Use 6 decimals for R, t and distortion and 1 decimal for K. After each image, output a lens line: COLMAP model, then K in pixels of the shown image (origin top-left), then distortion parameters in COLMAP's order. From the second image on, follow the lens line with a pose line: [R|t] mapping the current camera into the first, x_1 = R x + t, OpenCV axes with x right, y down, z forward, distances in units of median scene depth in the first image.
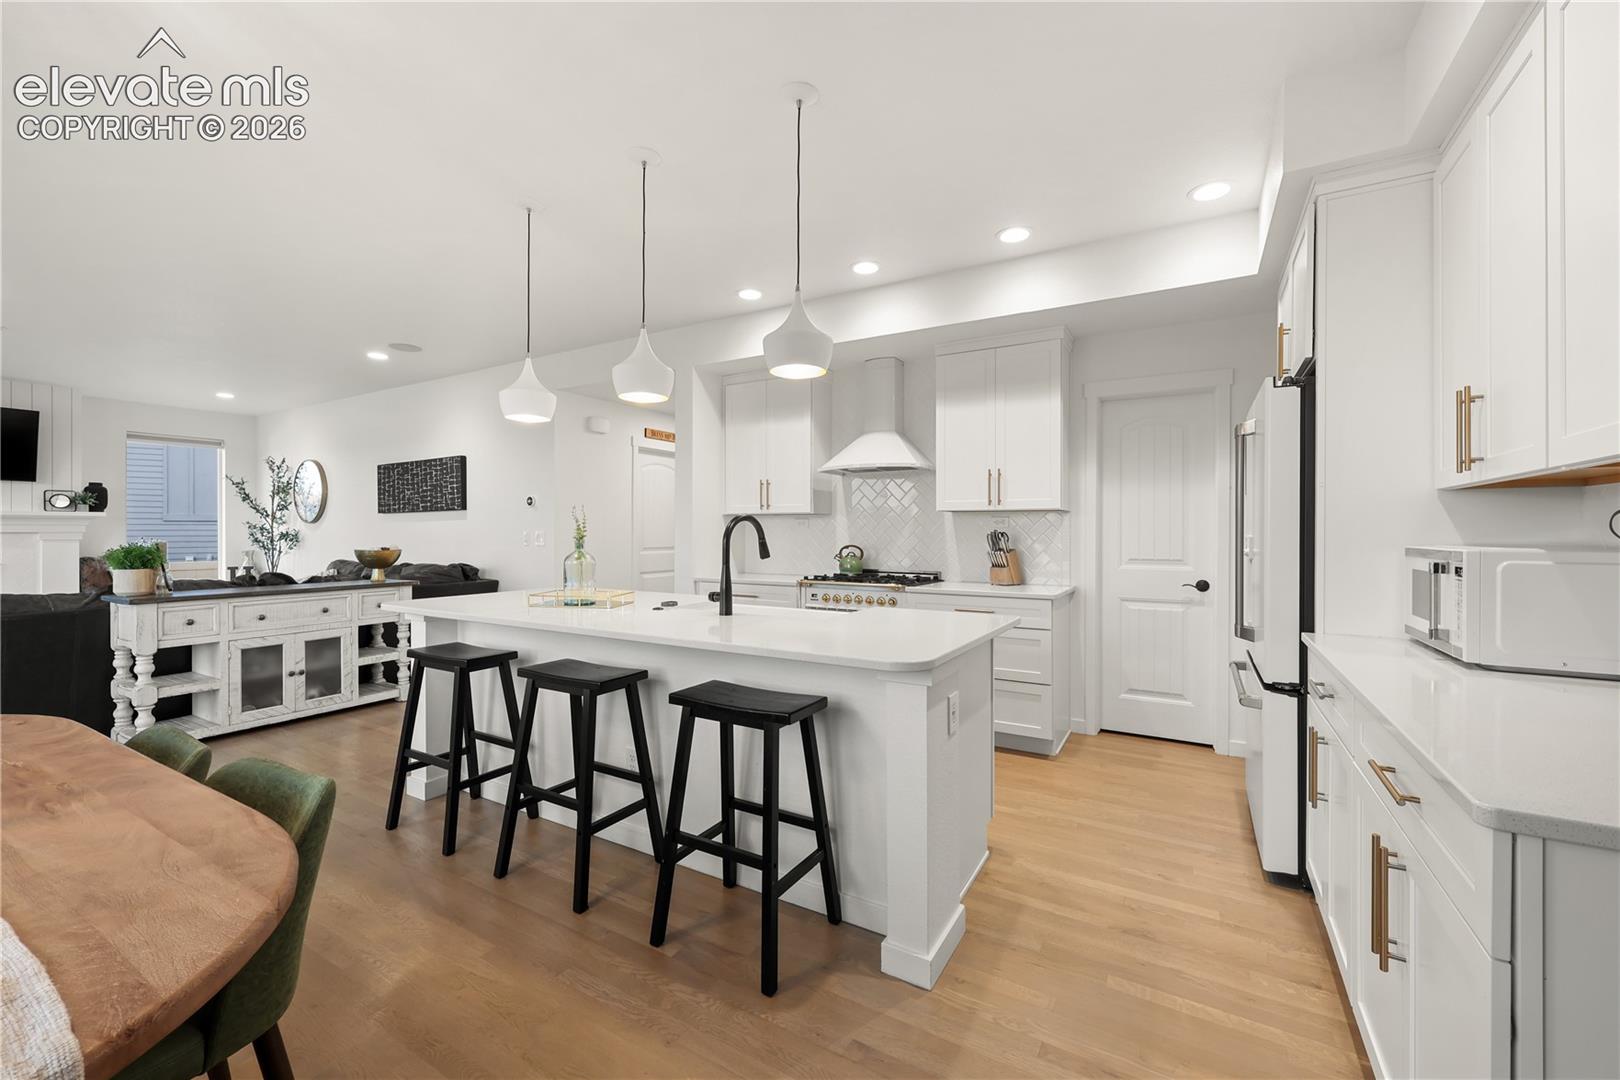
lens RADIAL K [[651.4, 0, 821.3], [0, 651.4, 530.2], [0, 0, 1]] dist [0.000772, -0.001276]
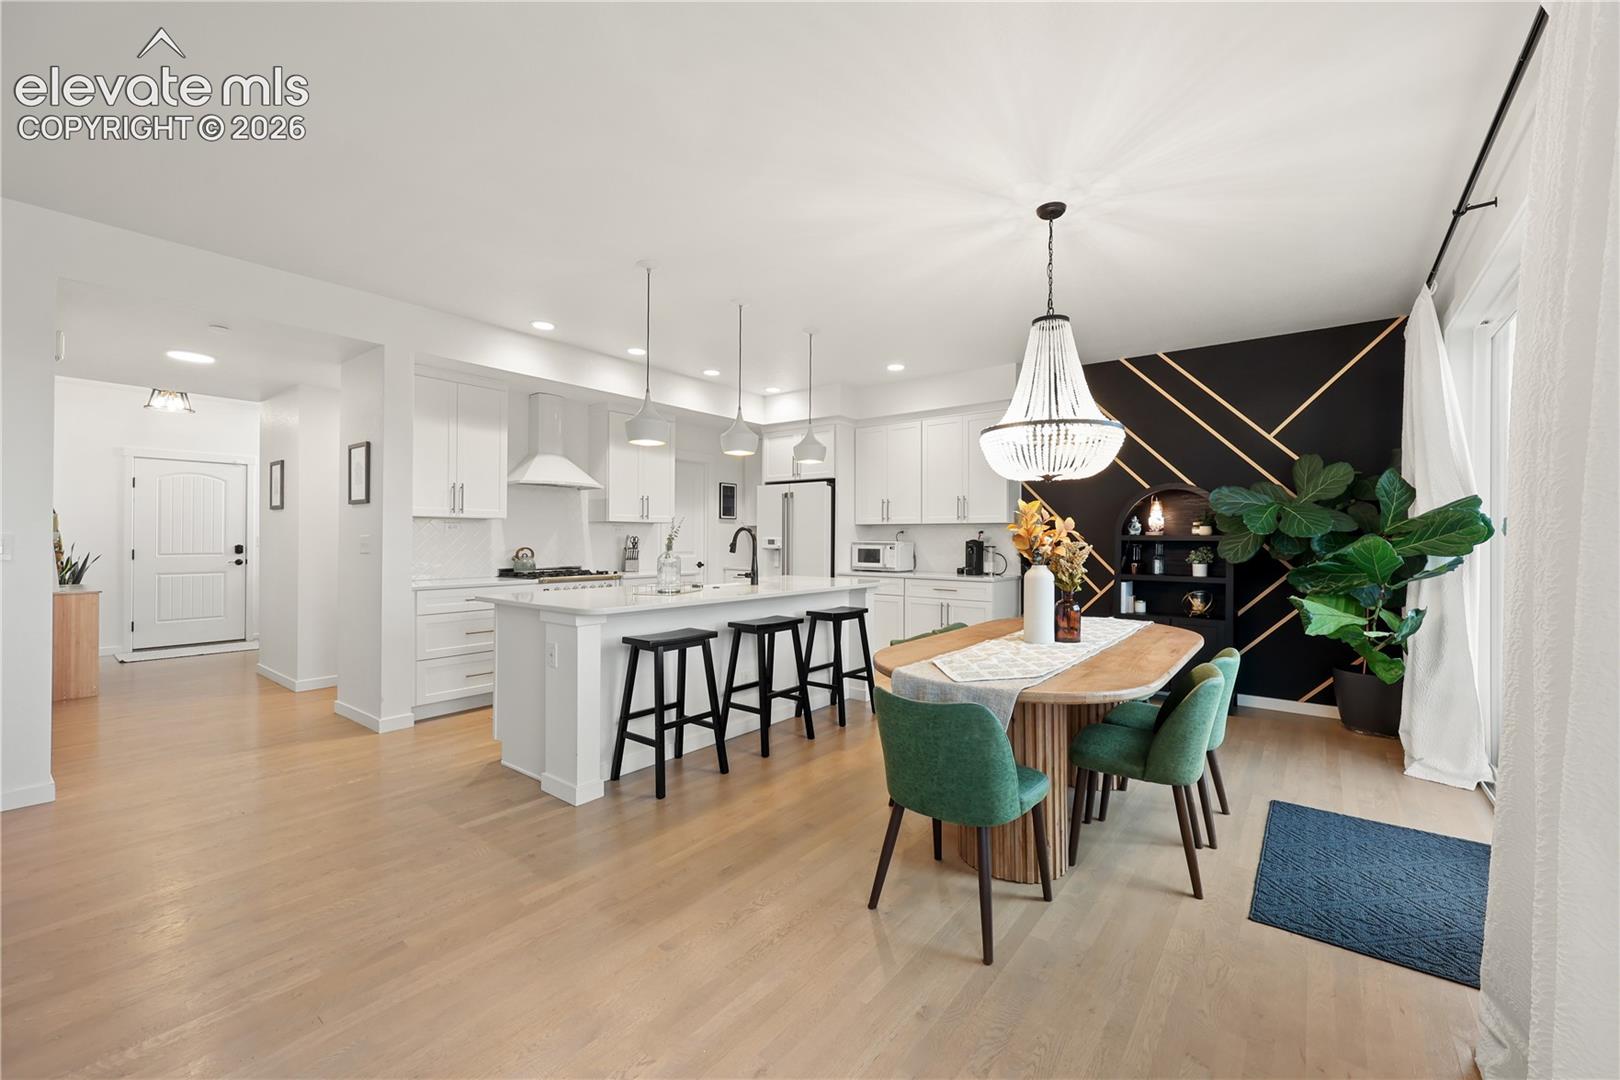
lens RADIAL K [[651.4, 0, 804.2], [0, 651.4, 534.5], [0, 0, 1]] dist [0.000772, -0.001276]
pose [[0.134127, 0.005862, 0.990947, -0.775583], [-0.006458, 0.999966, -0.005042, 0.002061], [-0.990943, -0.005723, 0.134160, 0.266121]]
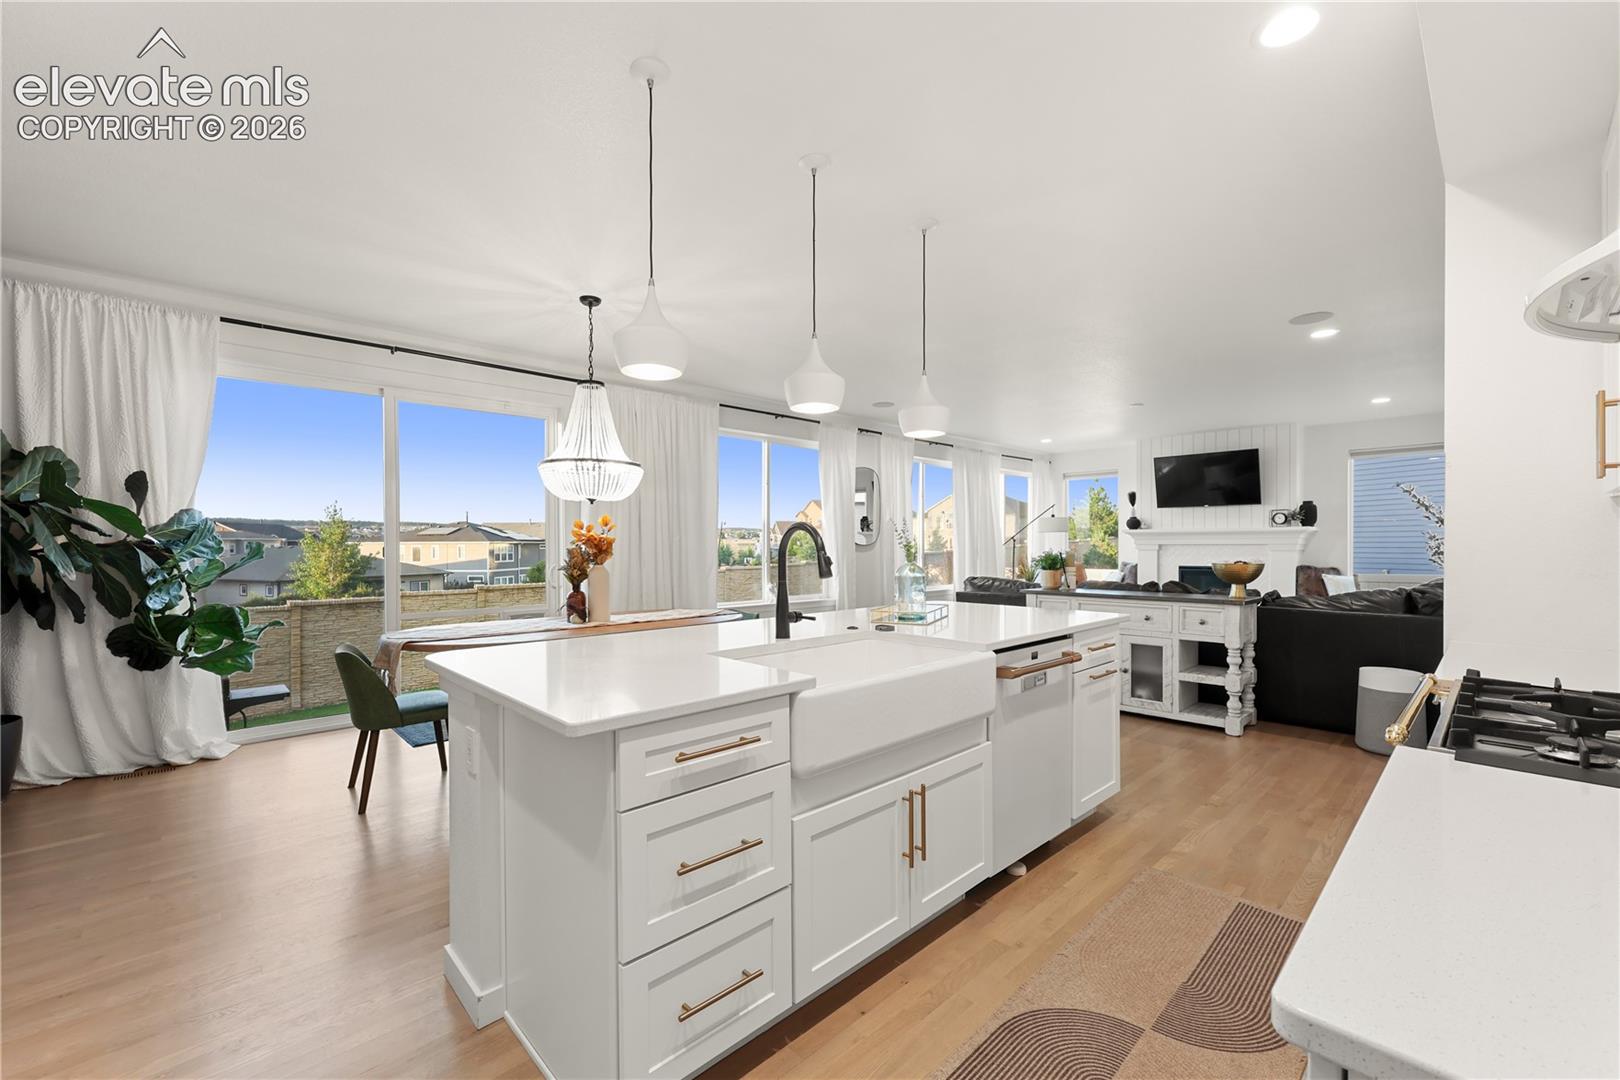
lens RADIAL K [[651.4, 0, 787.8], [0, 651.4, 547.2], [0, 0, 1]] dist [0.000772, -0.001276]
pose [[-0.291604, 0.003739, -0.956532, 0.293811], [0.003483, 0.999990, 0.002847, 0.002083], [0.956533, -0.002501, -0.291614, 0.526421]]
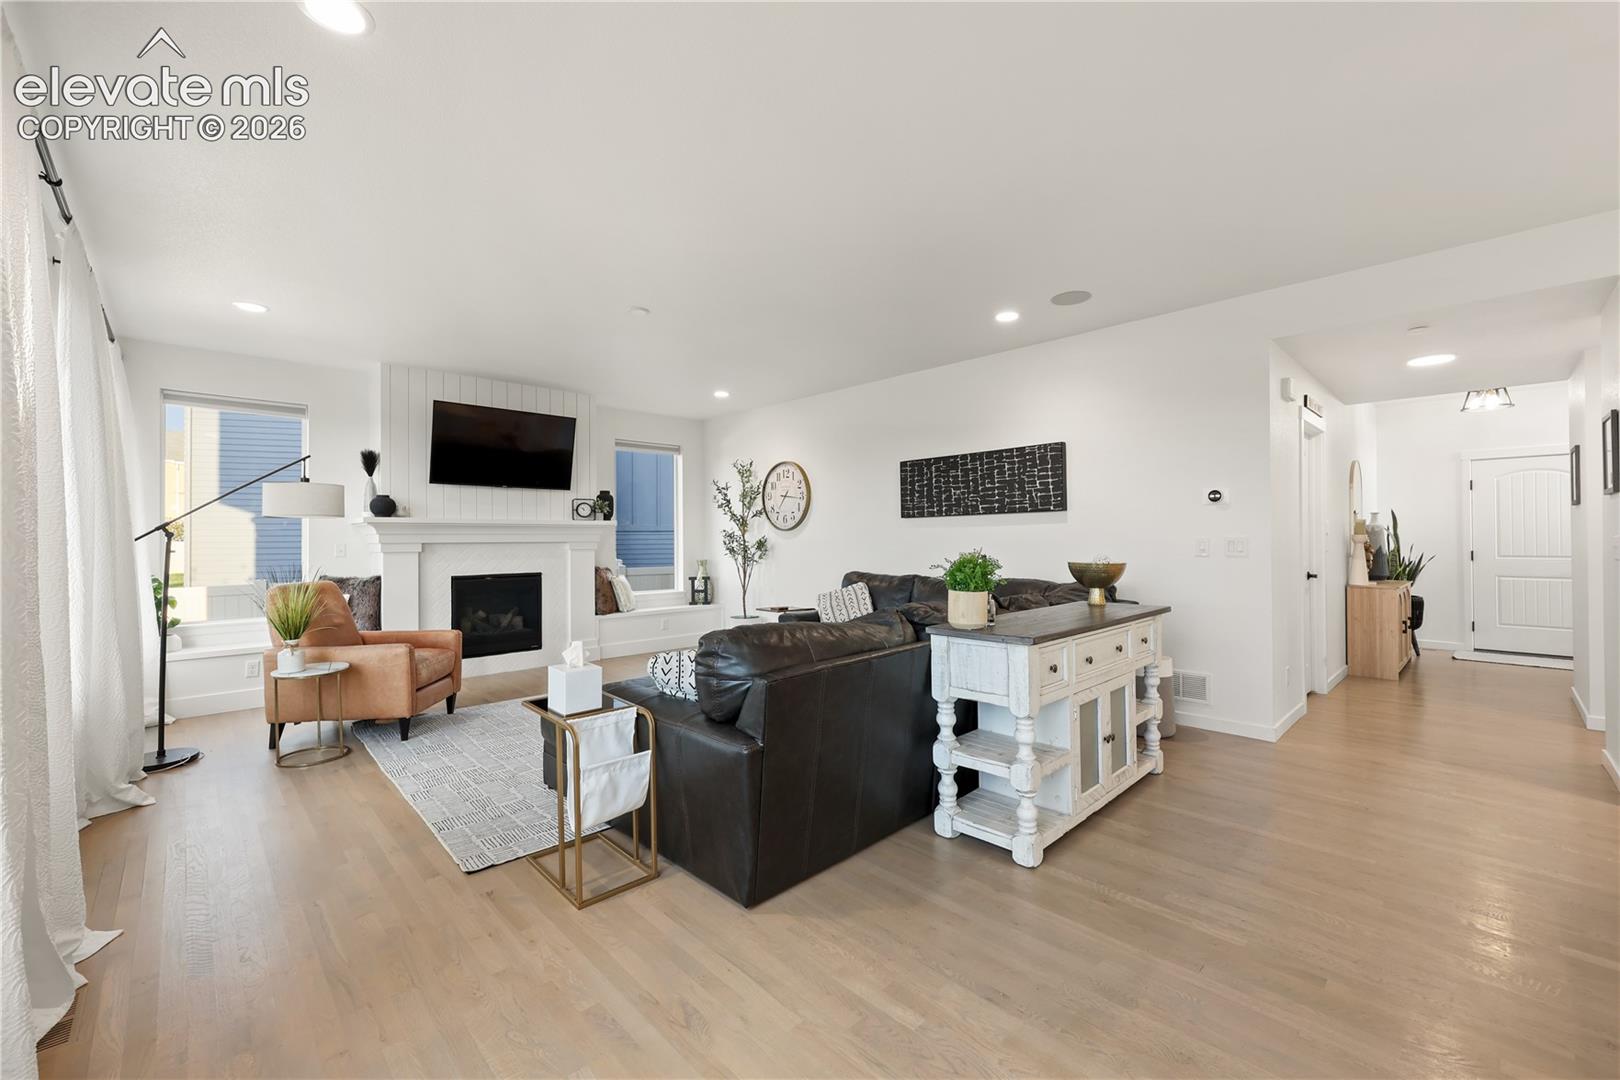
lens RADIAL K [[651.4, 0, 820.3], [0, 651.4, 535.3], [0, 0, 1]] dist [0.000772, -0.001276]
pose [[0.964467, -0.007165, -0.264107, -0.624562], [0.006392, 0.999972, -0.003786, -0.000139], [0.264127, 0.001963, 0.964486, 0.157206]]
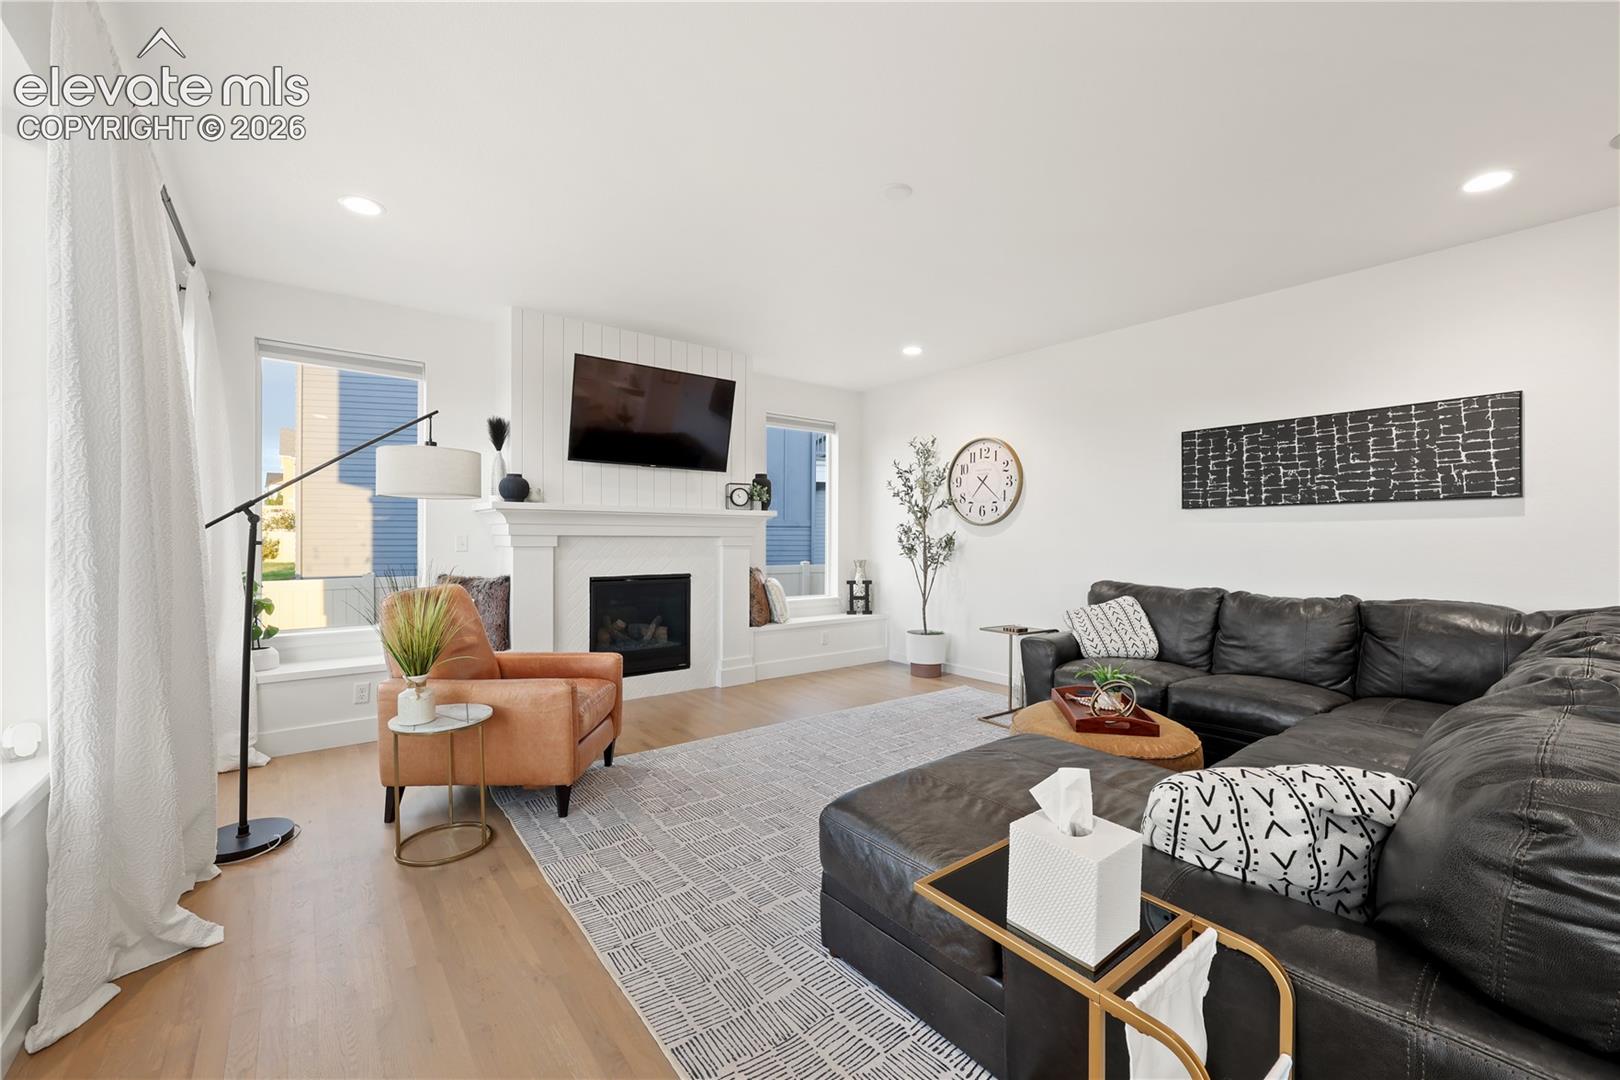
lens RADIAL K [[651.4, 0, 819.1], [0, 651.4, 542.8], [0, 0, 1]] dist [0.000772, -0.001276]
pose [[0.932327, 0.009155, -0.361500, -0.875548], [-0.005427, 0.999921, 0.011328, 0.002024], [0.361575, -0.008599, 0.932303, 0.321519]]
